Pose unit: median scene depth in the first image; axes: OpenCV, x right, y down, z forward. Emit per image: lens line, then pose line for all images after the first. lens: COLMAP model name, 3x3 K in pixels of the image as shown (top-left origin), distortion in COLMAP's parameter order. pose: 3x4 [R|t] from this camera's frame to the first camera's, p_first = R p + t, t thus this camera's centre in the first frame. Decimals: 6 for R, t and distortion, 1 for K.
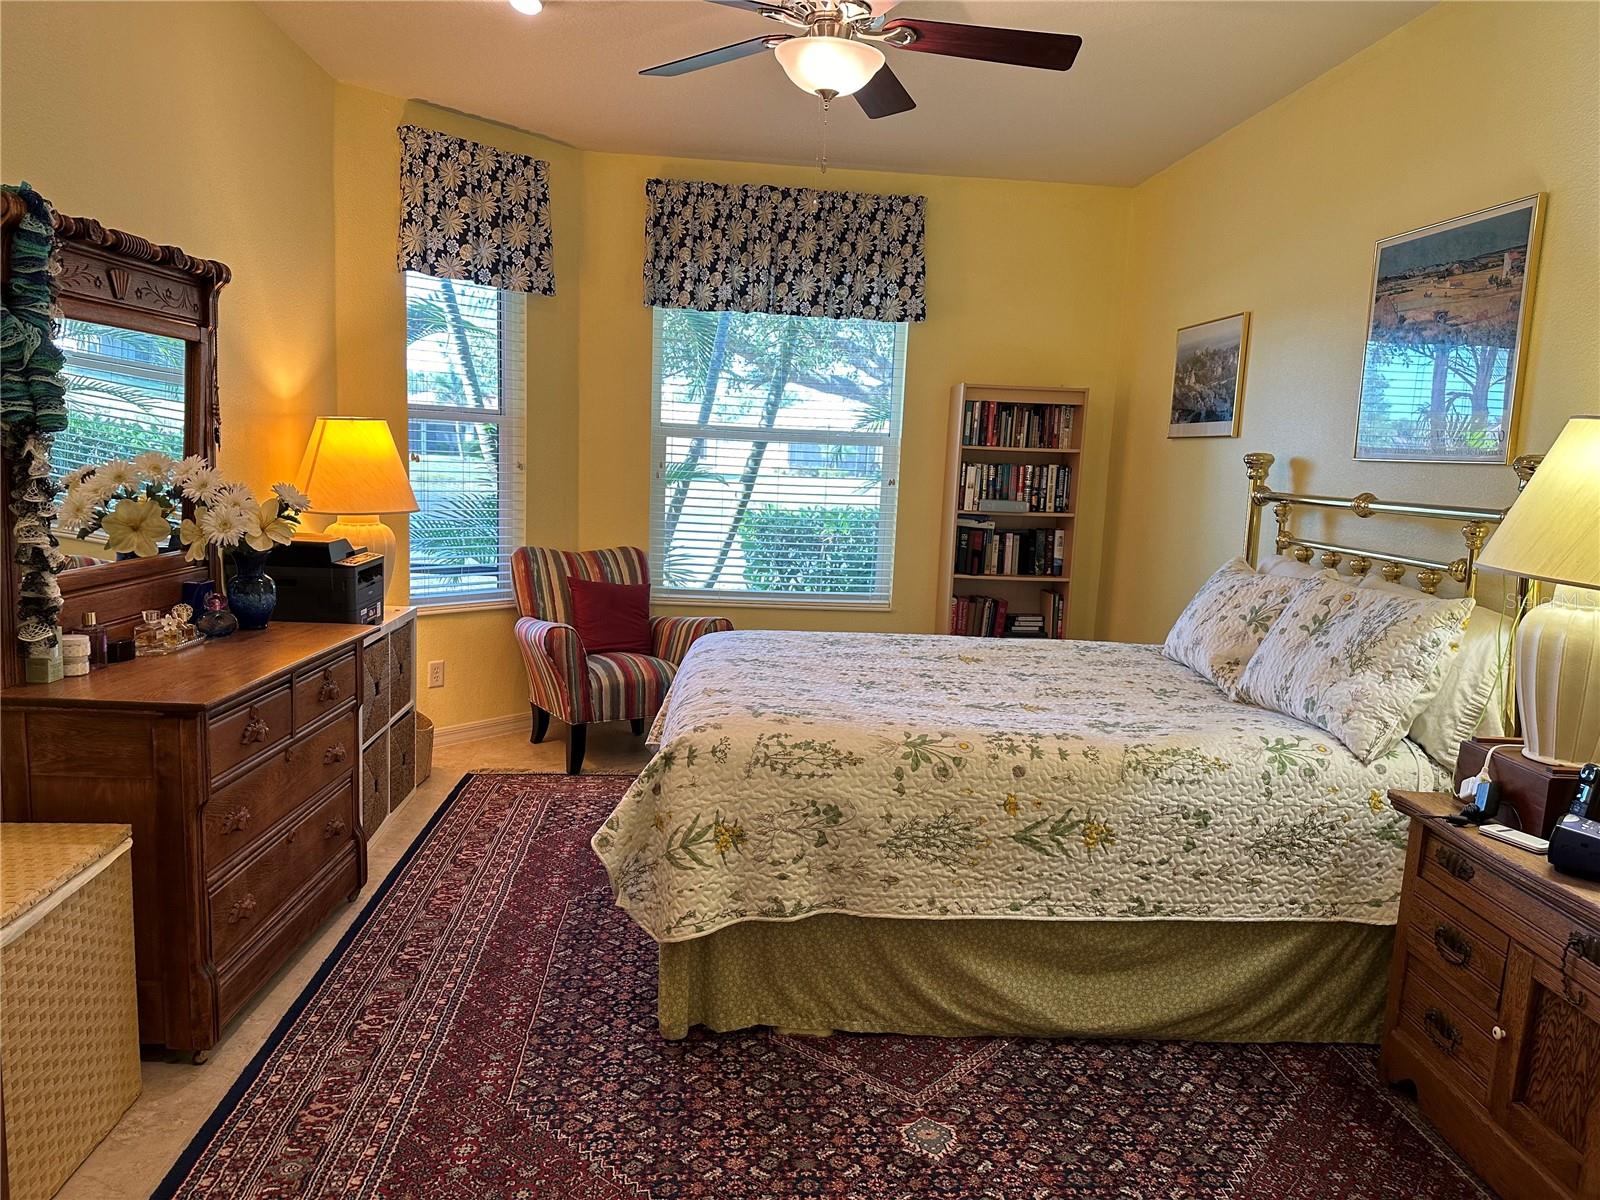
lens RADIAL K [[1115.8, 0, 806.7], [0, 1115.8, 599.6], [0, 0, 1]] dist [0.073145, -0.091264]
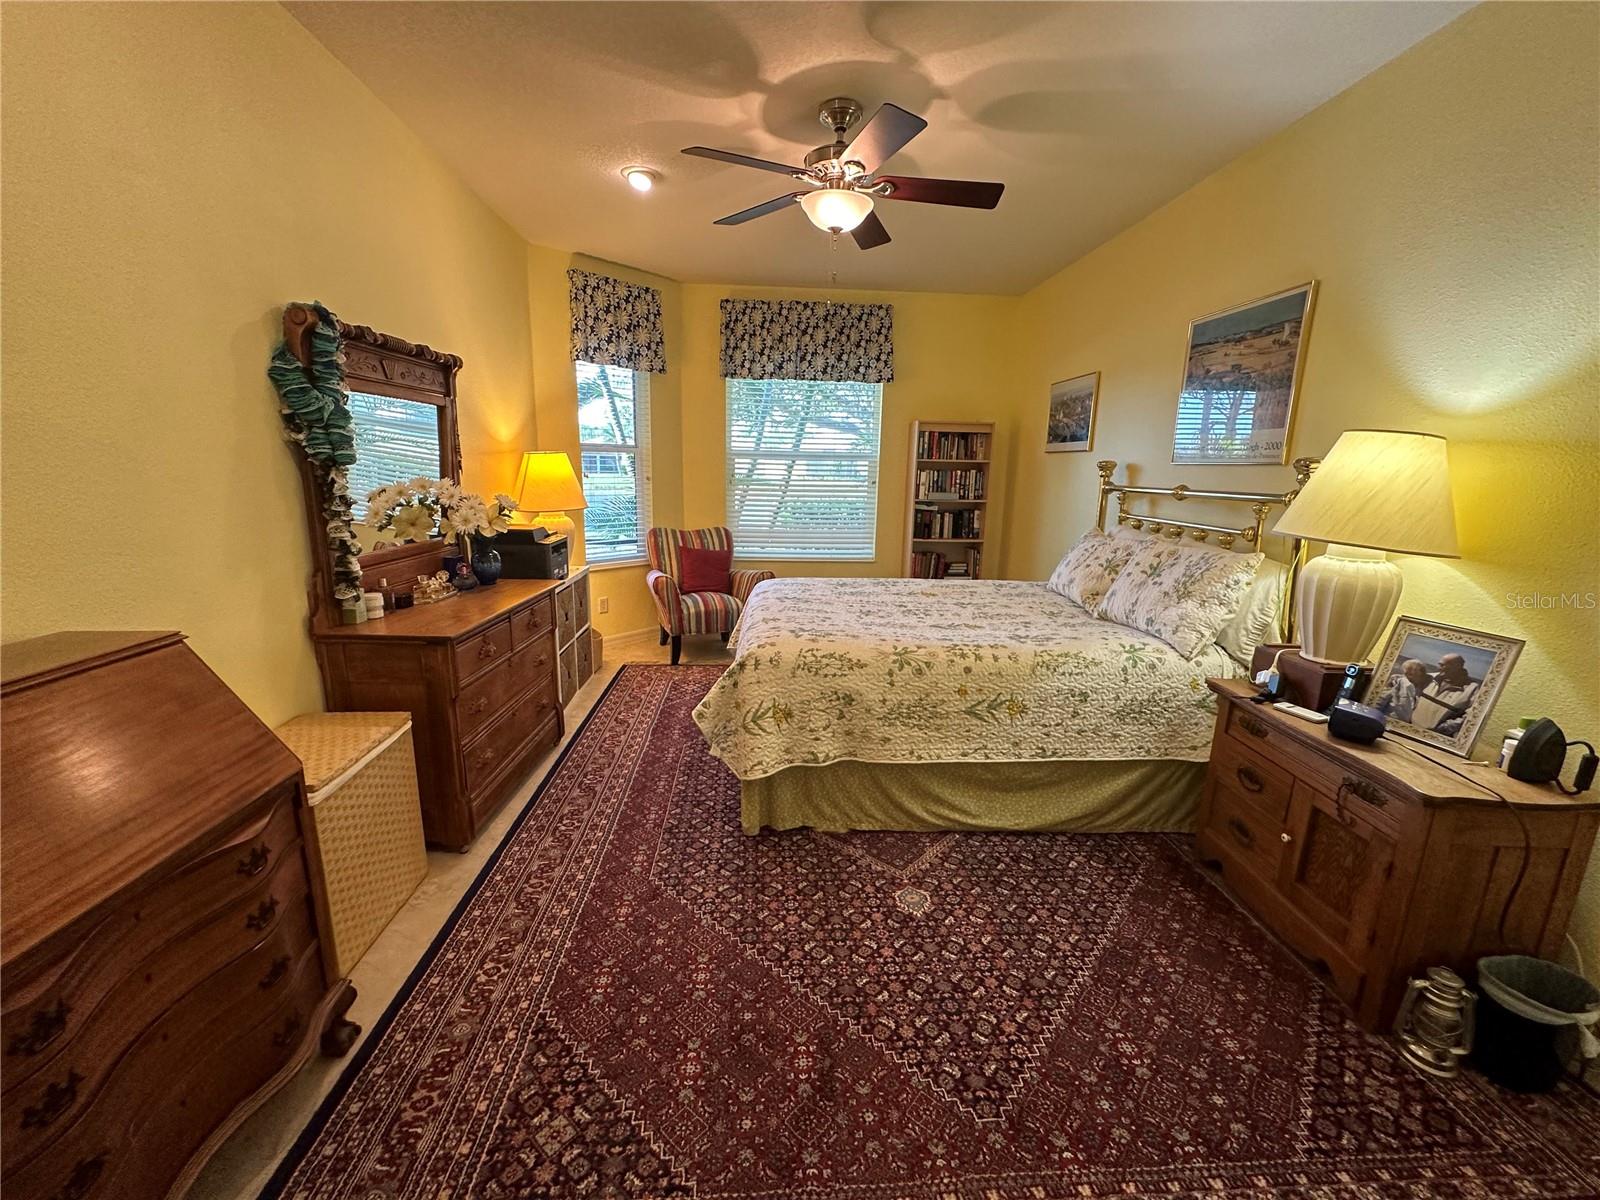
lens RADIAL K [[641.4, 0, 797.8], [0, 641.4, 596.4], [0, 0, 1]] dist [-0.001901, 0.000484]
pose [[0.999302, -0.017166, -0.033191, -0.013740], [0.019417, 0.997445, 0.068746, -0.013688], [0.031926, -0.069343, 0.997082, 0.104210]]
